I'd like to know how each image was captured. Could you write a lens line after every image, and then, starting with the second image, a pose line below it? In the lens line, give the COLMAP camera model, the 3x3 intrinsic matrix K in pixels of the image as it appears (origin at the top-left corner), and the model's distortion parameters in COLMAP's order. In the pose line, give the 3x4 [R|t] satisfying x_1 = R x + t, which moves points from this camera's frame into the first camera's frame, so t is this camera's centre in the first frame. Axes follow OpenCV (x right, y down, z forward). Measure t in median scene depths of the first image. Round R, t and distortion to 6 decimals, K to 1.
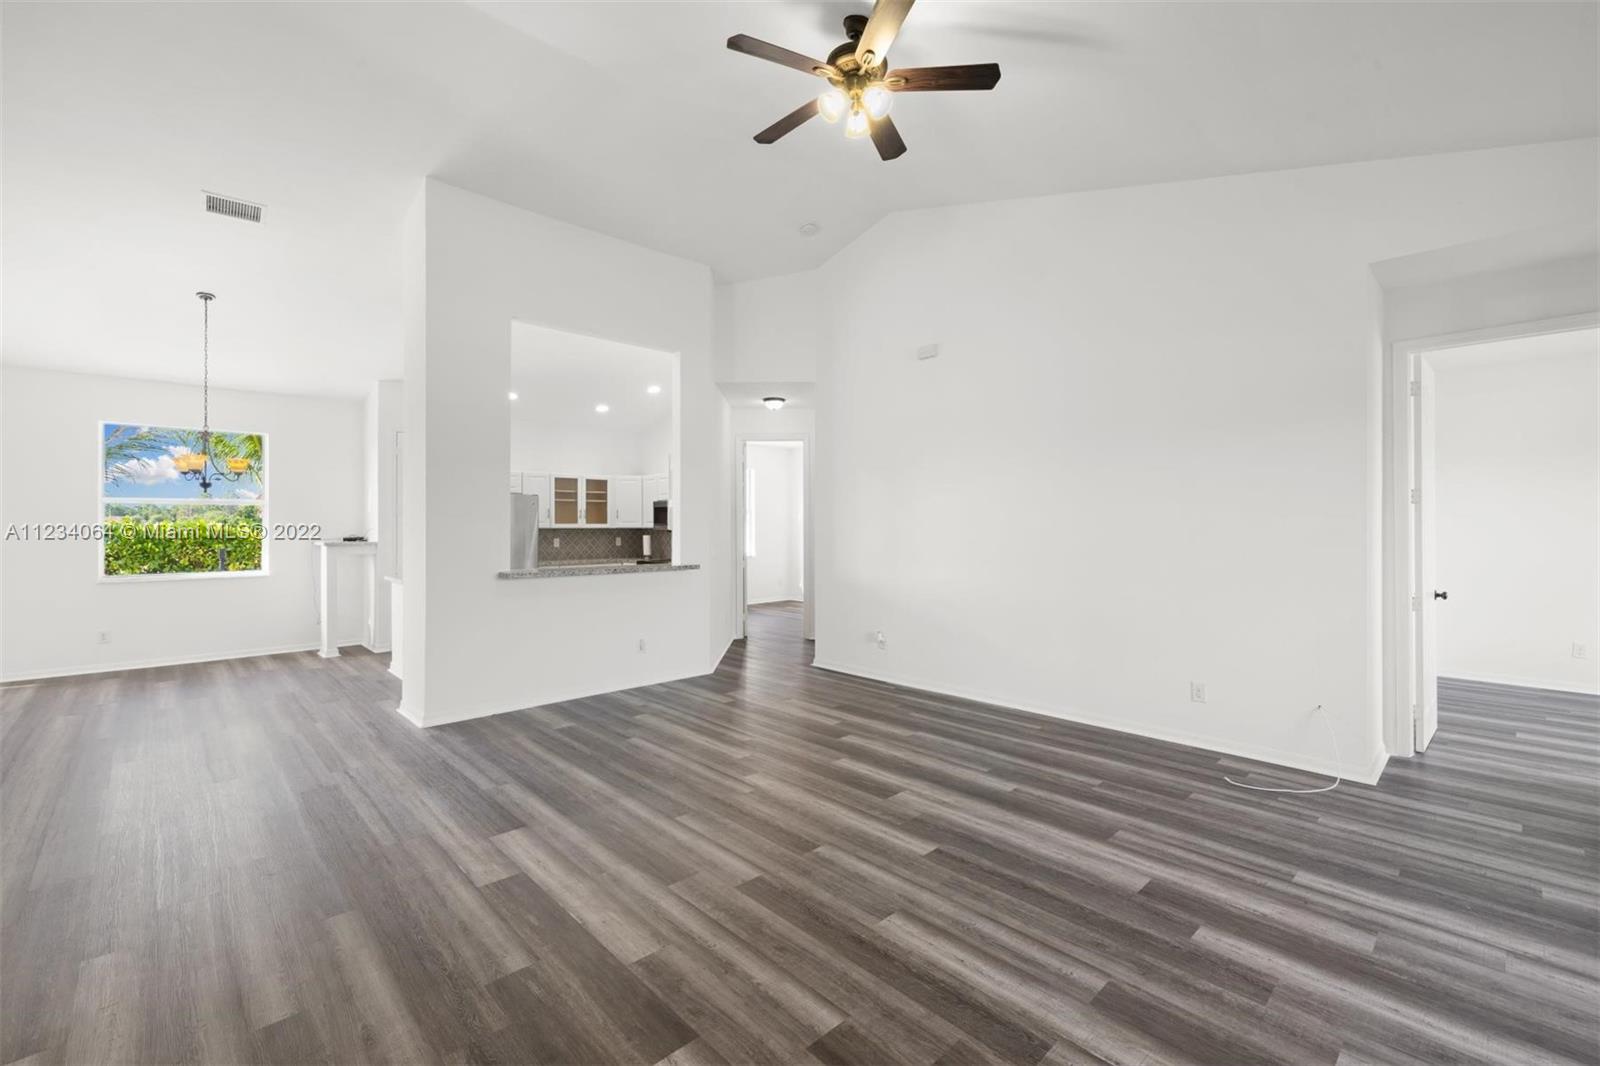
lens RADIAL K [[673.5, 0, 804.3], [0, 673.5, 519.8], [0, 0, 1]] dist [-0.001109, -0.002057]
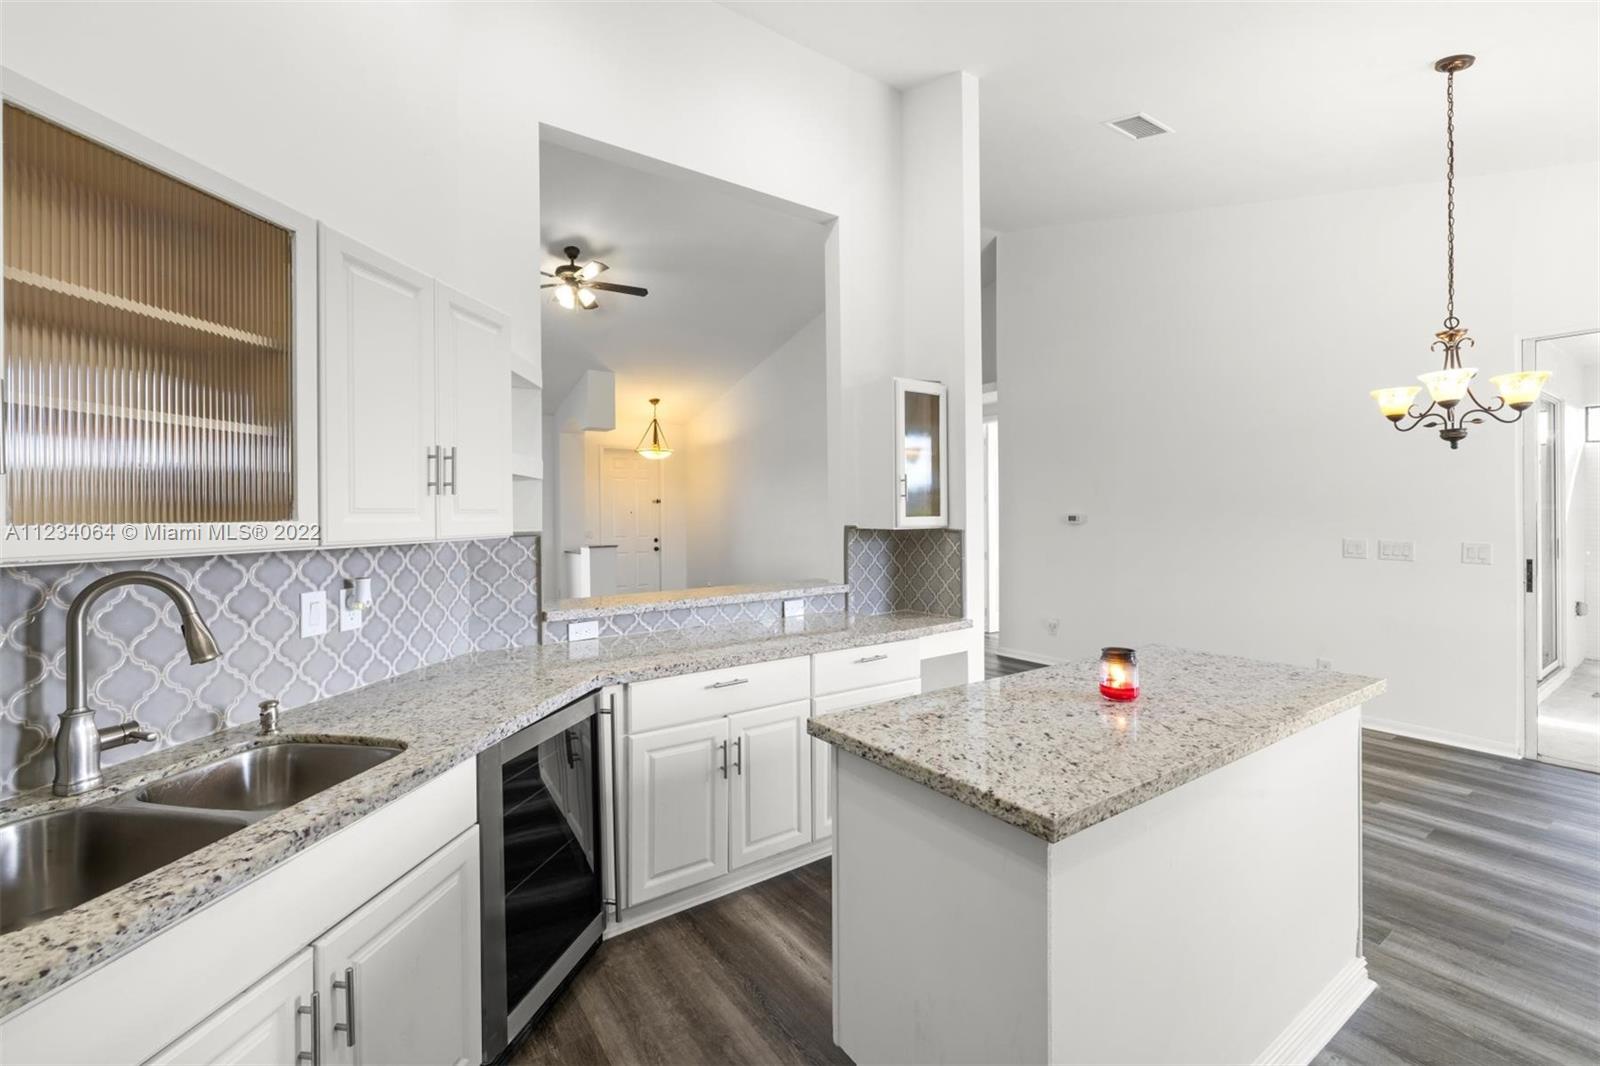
lens RADIAL K [[673.5, 0, 795.8], [0, 673.5, 516.8], [0, 0, 1]] dist [-0.001109, -0.002057]
pose [[-0.987436, 0.006992, 0.157865, -0.461139], [0.006844, 0.999975, -0.001476, 0.006733], [-0.157872, -0.000377, -0.987460, 1.517938]]
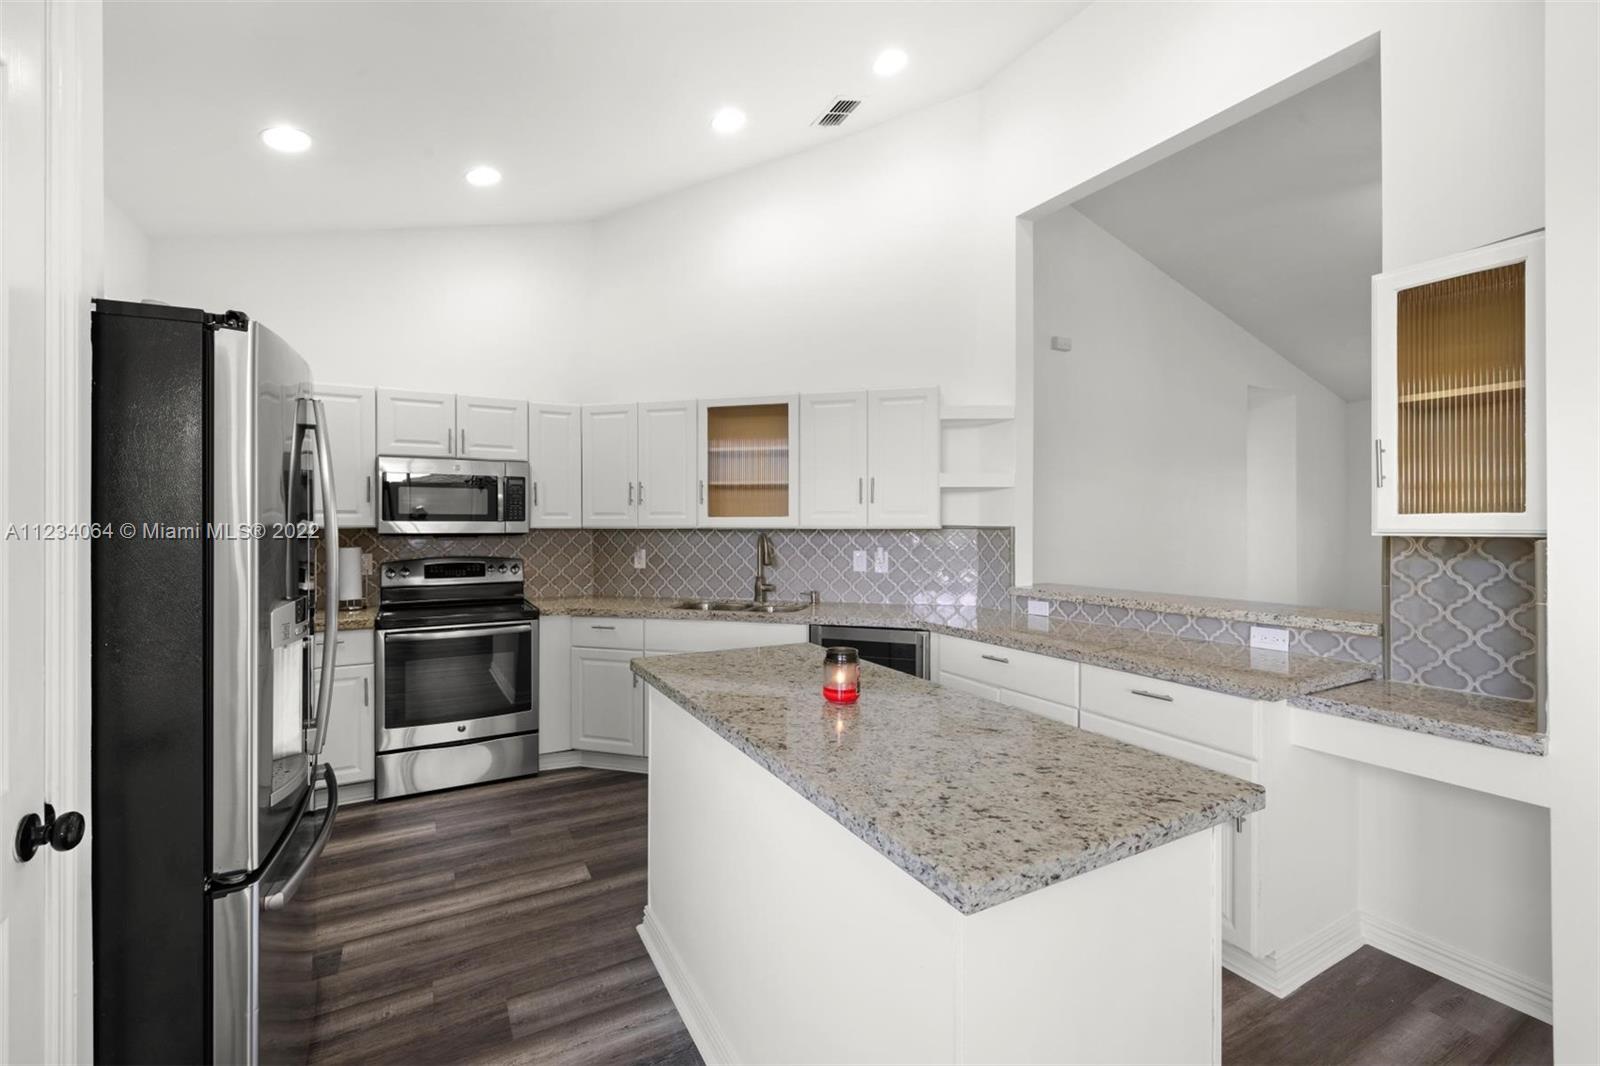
lens RADIAL K [[673.5, 0, 791.0], [0, 673.5, 524.1], [0, 0, 1]] dist [-0.001109, -0.002057]
pose [[0.263161, 0.000996, 0.964752, -0.858721], [-0.004740, 0.999989, 0.000261, 0.013893], [-0.964740, -0.004641, 0.263162, 1.122779]]
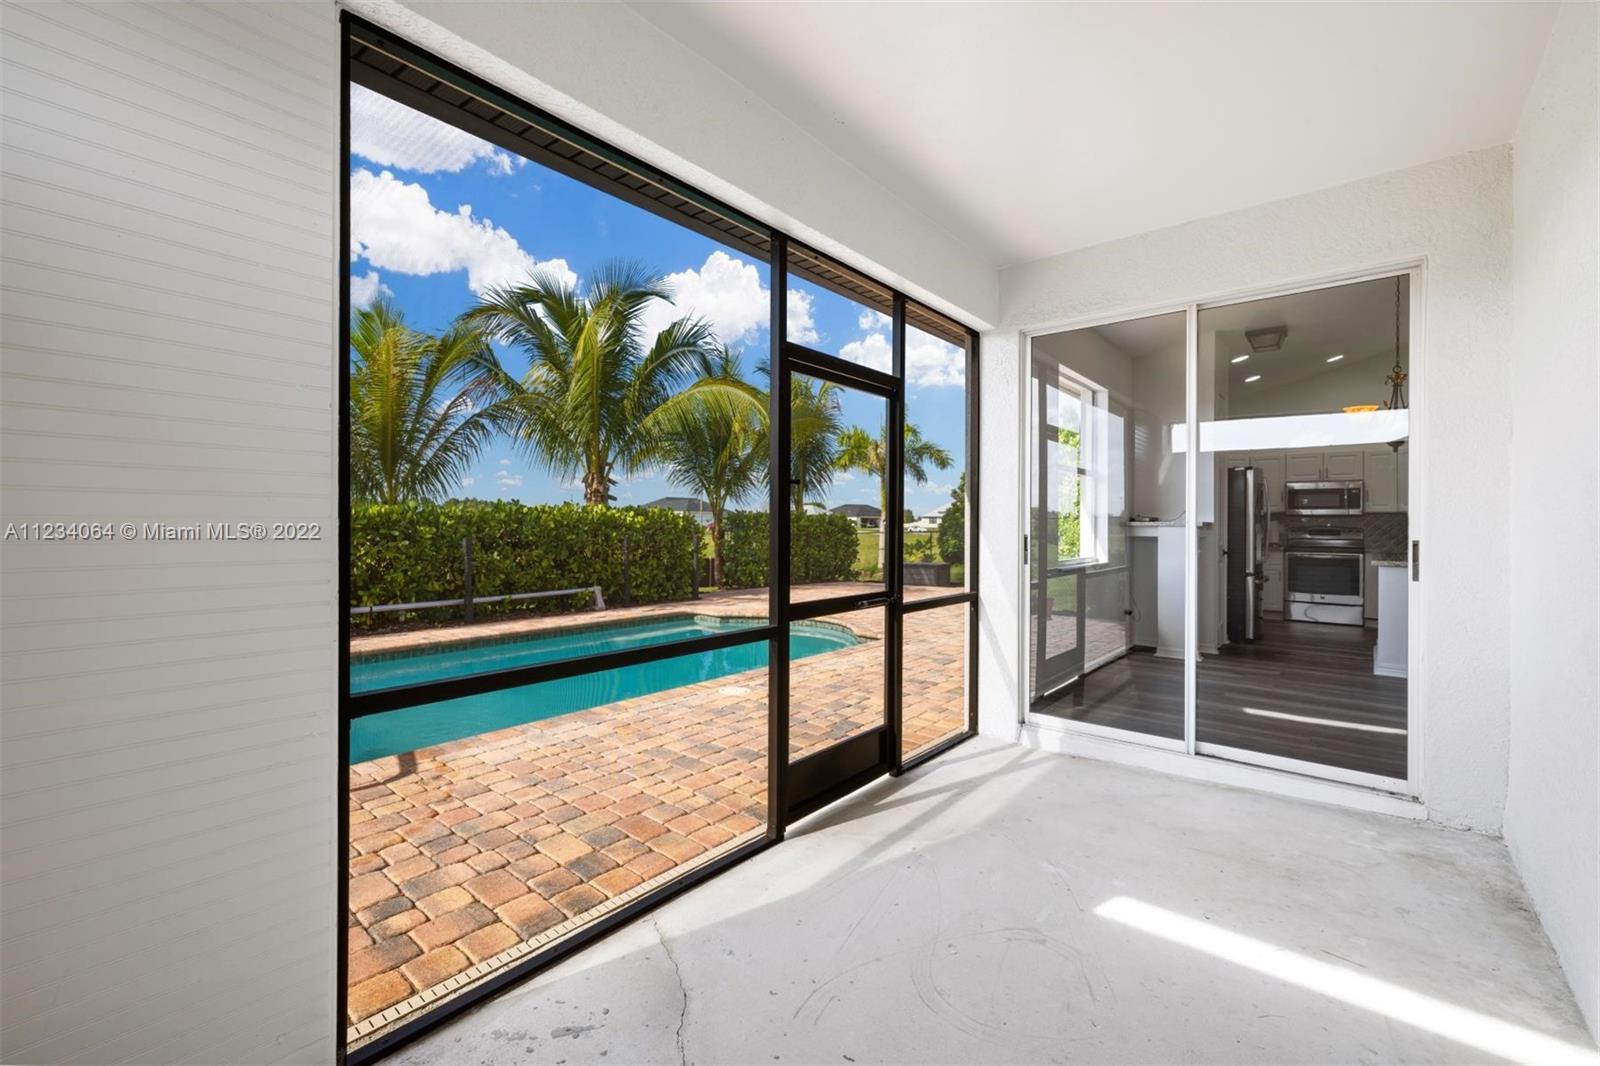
lens RADIAL K [[673.5, 0, 775.4], [0, 673.5, 522.5], [0, 0, 1]] dist [-0.001109, -0.002057]
pose [[0.996734, 0.005008, 0.080602, -1.617696], [-0.005890, 0.999925, 0.010712, 0.033595], [-0.080542, -0.011152, 0.996689, 0.248721]]
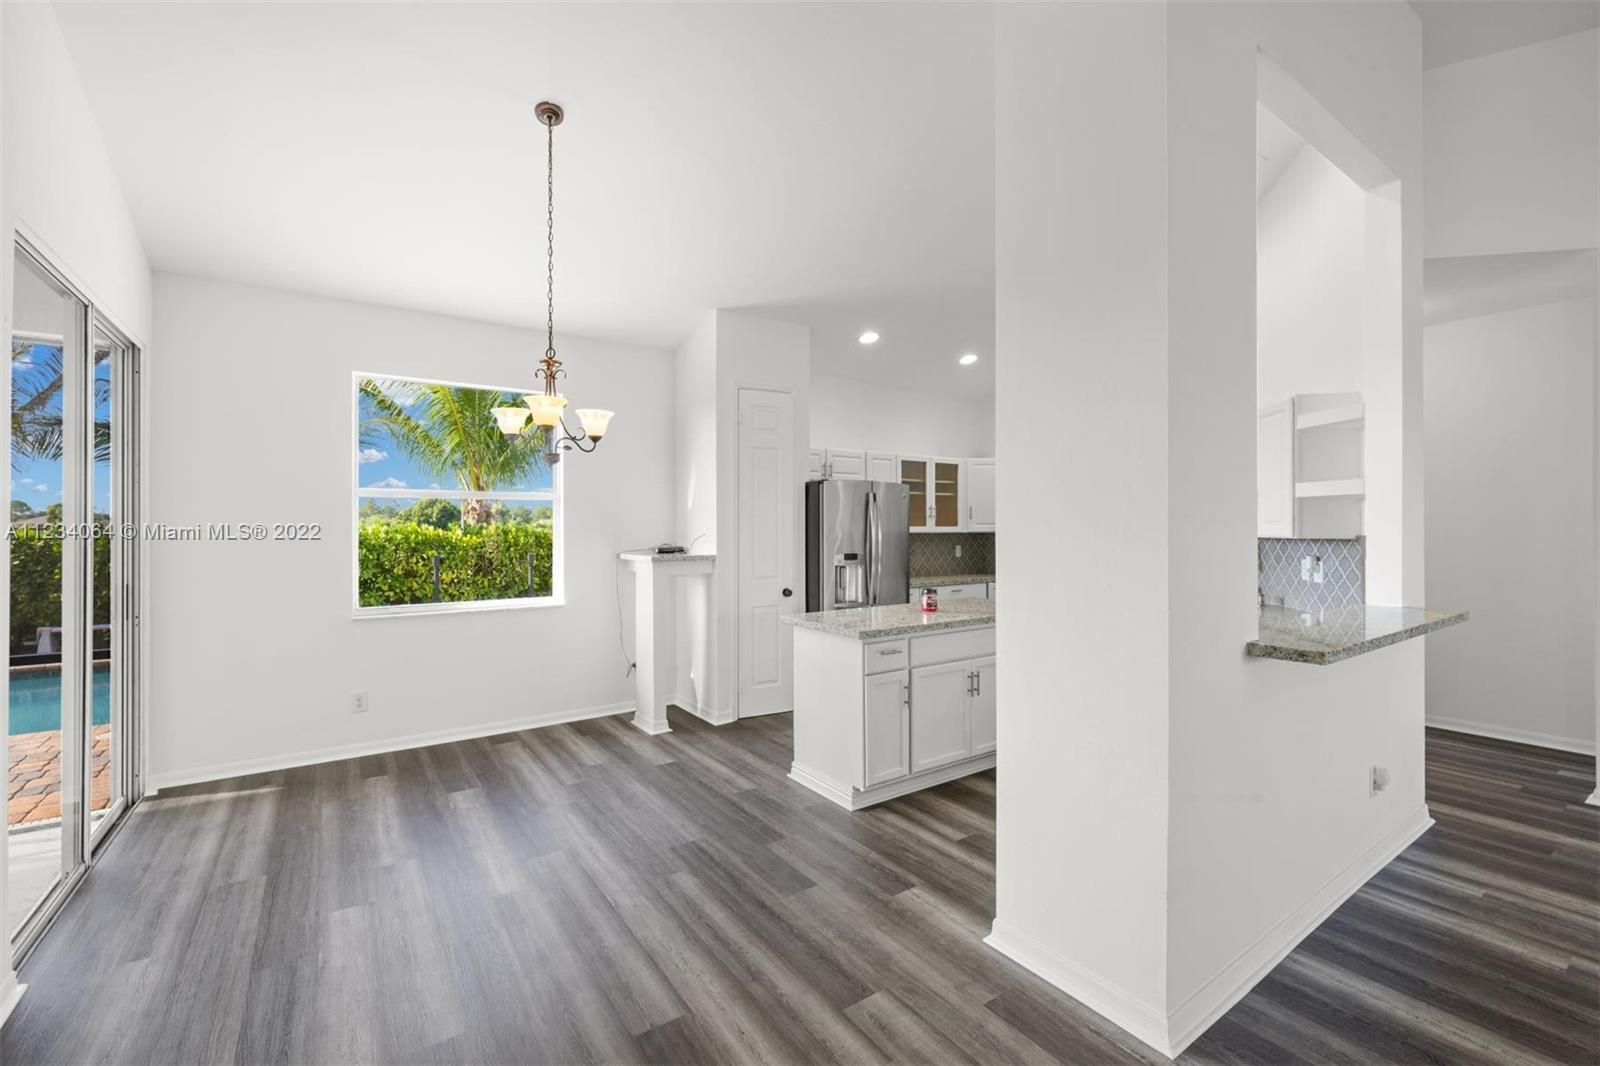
lens RADIAL K [[673.5, 0, 797.0], [0, 673.5, 524.4], [0, 0, 1]] dist [-0.001109, -0.002057]
pose [[0.987935, -0.001959, -0.154855, -0.588985], [0.002576, 0.999990, 0.003781, 0.000782], [0.154846, -0.004134, 0.987930, 0.473248]]
